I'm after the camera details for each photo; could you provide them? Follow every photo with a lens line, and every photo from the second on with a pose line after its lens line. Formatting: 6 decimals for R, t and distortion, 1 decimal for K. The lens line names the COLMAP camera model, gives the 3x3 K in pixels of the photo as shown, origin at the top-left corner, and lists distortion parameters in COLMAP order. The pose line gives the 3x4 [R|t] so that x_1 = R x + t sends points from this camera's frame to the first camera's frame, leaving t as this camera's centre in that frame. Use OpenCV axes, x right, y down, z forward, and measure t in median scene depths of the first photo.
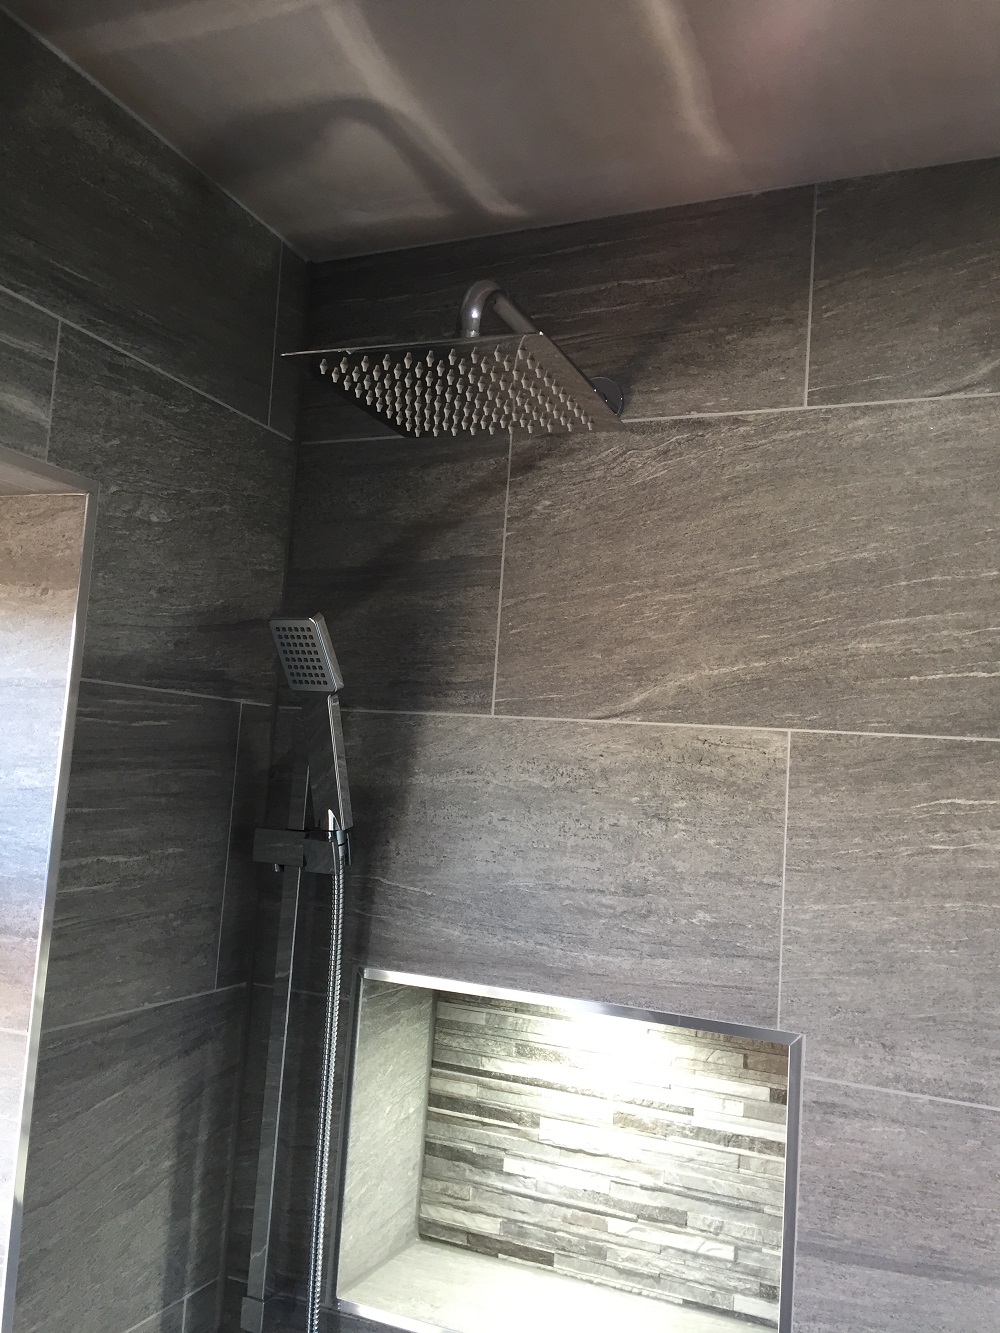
lens RADIAL K [[1142.2, 0, 500.0], [0, 1142.2, 666.5], [0, 0, 1]] dist [0.088042, -0.135426]
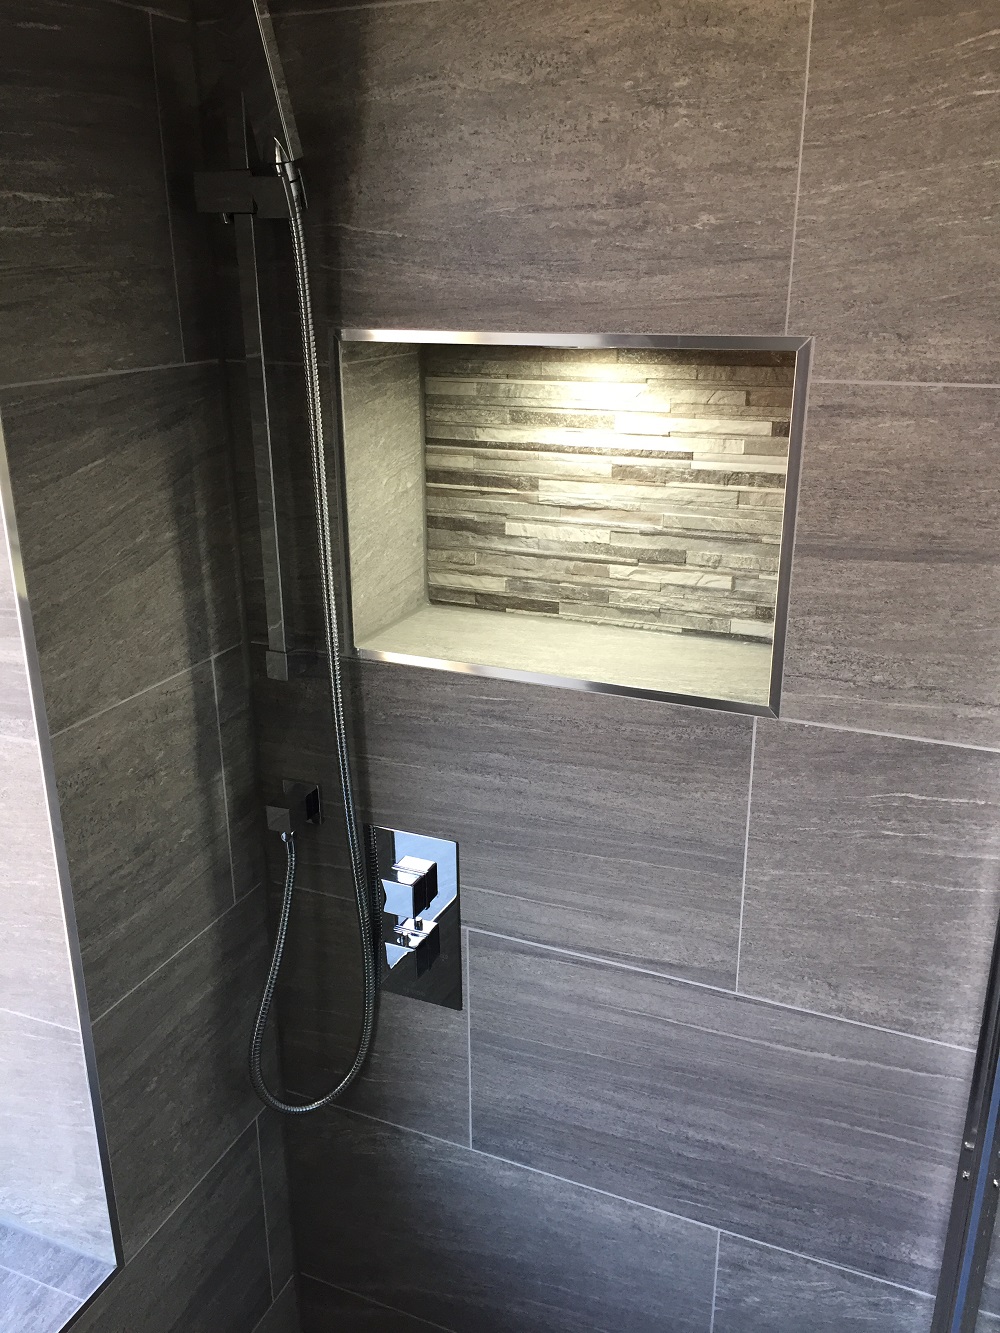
lens RADIAL K [[1142.2, 0, 500.0], [0, 1142.2, 666.5], [0, 0, 1]] dist [0.088042, -0.135426]
pose [[0.997414, -0.069974, -0.016377, 0.007354], [0.070318, 0.903253, 0.423308, 0.131044], [-0.014828, -0.423365, 0.905838, 0.044630]]
